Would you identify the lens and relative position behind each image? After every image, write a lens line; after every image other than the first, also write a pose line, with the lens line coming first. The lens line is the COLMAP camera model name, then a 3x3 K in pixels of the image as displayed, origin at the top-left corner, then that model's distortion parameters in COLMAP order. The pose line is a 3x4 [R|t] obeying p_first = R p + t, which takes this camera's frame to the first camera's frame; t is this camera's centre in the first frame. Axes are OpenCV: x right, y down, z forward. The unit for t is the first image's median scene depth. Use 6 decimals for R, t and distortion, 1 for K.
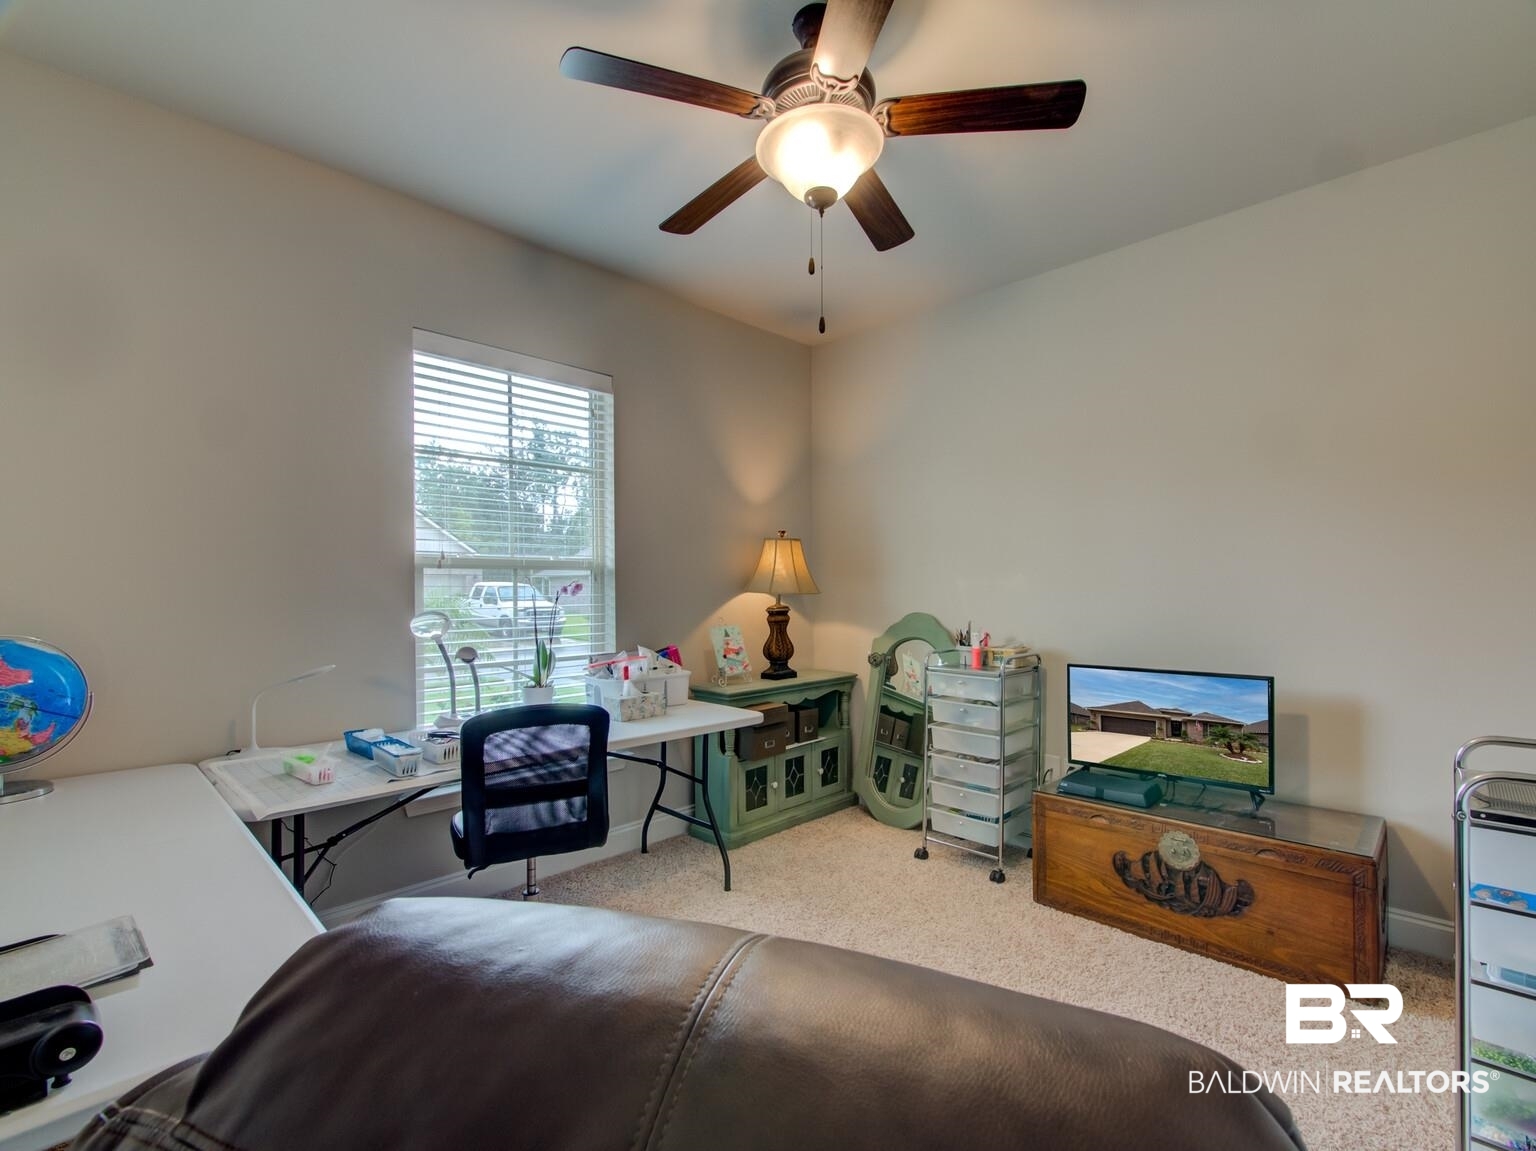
lens RADIAL K [[709.6, 0, 771.5], [0, 709.6, 594.9], [0, 0, 1]] dist [0.004597, -0.000323]
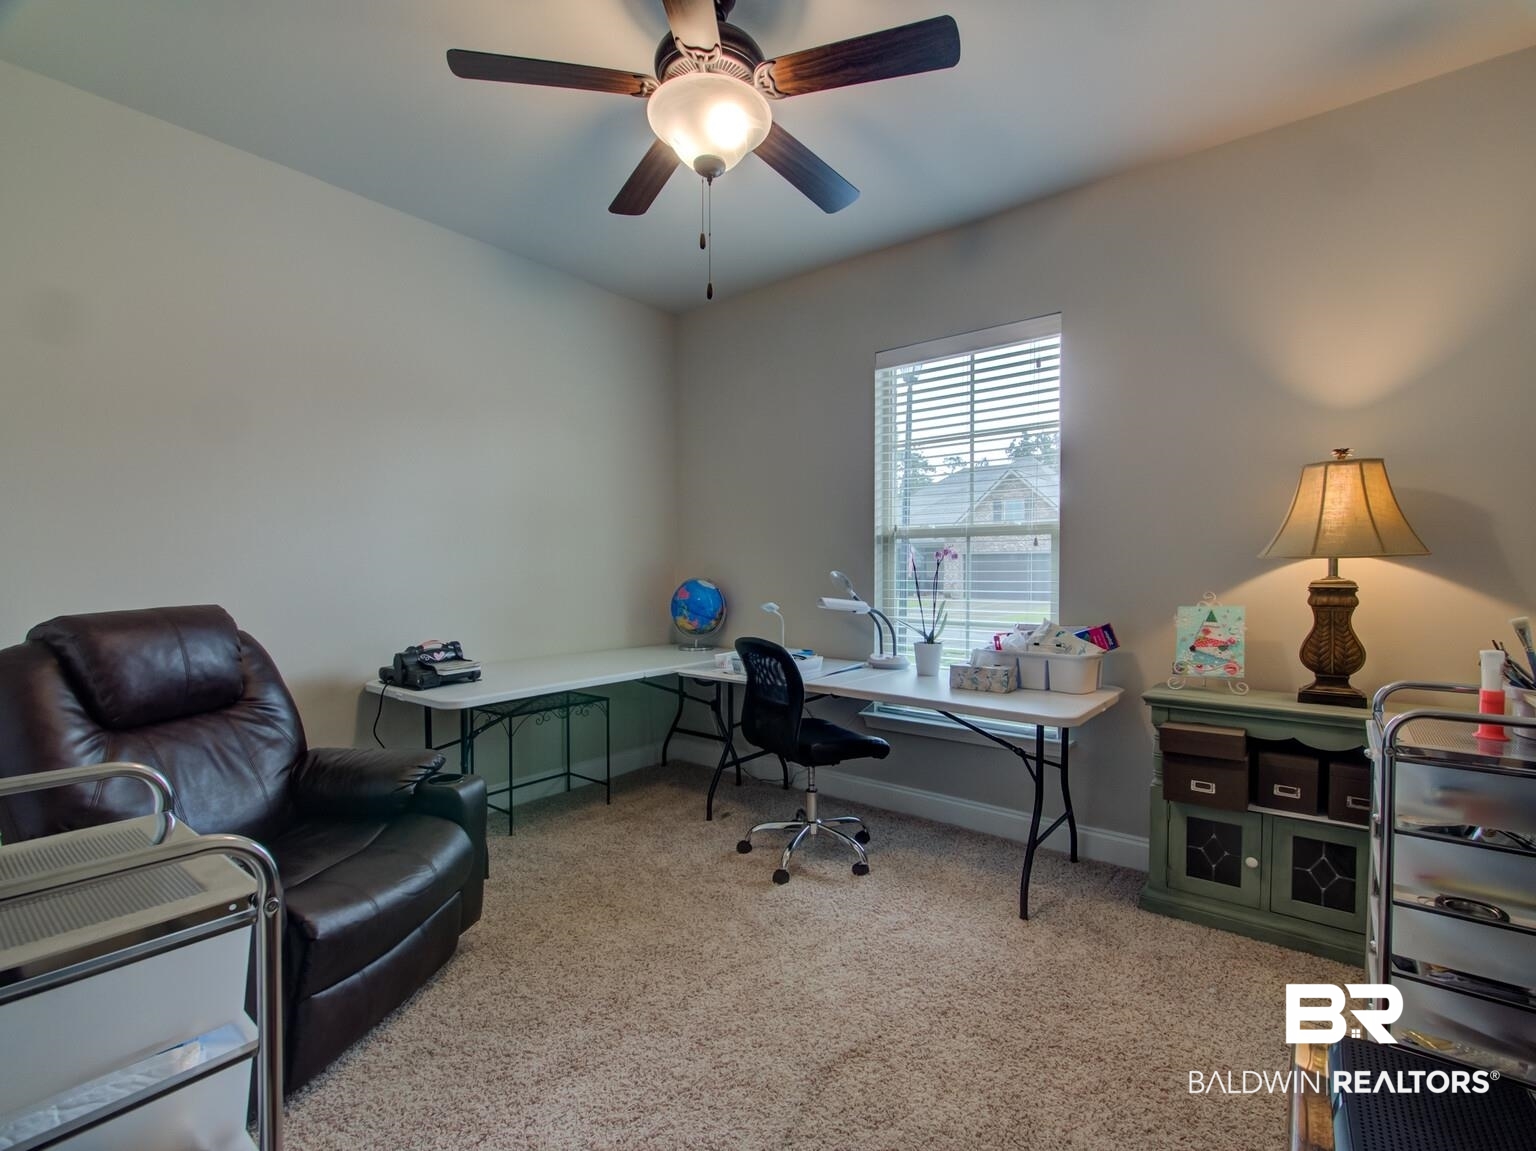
lens RADIAL K [[709.6, 0, 771.5], [0, 709.6, 594.9], [0, 0, 1]] dist [0.004597, -0.000323]
pose [[0.119111, 0.036971, -0.992192, 0.567929], [0.004144, 0.999279, 0.037733, 0.005477], [0.992872, -0.008606, 0.118872, 0.499051]]
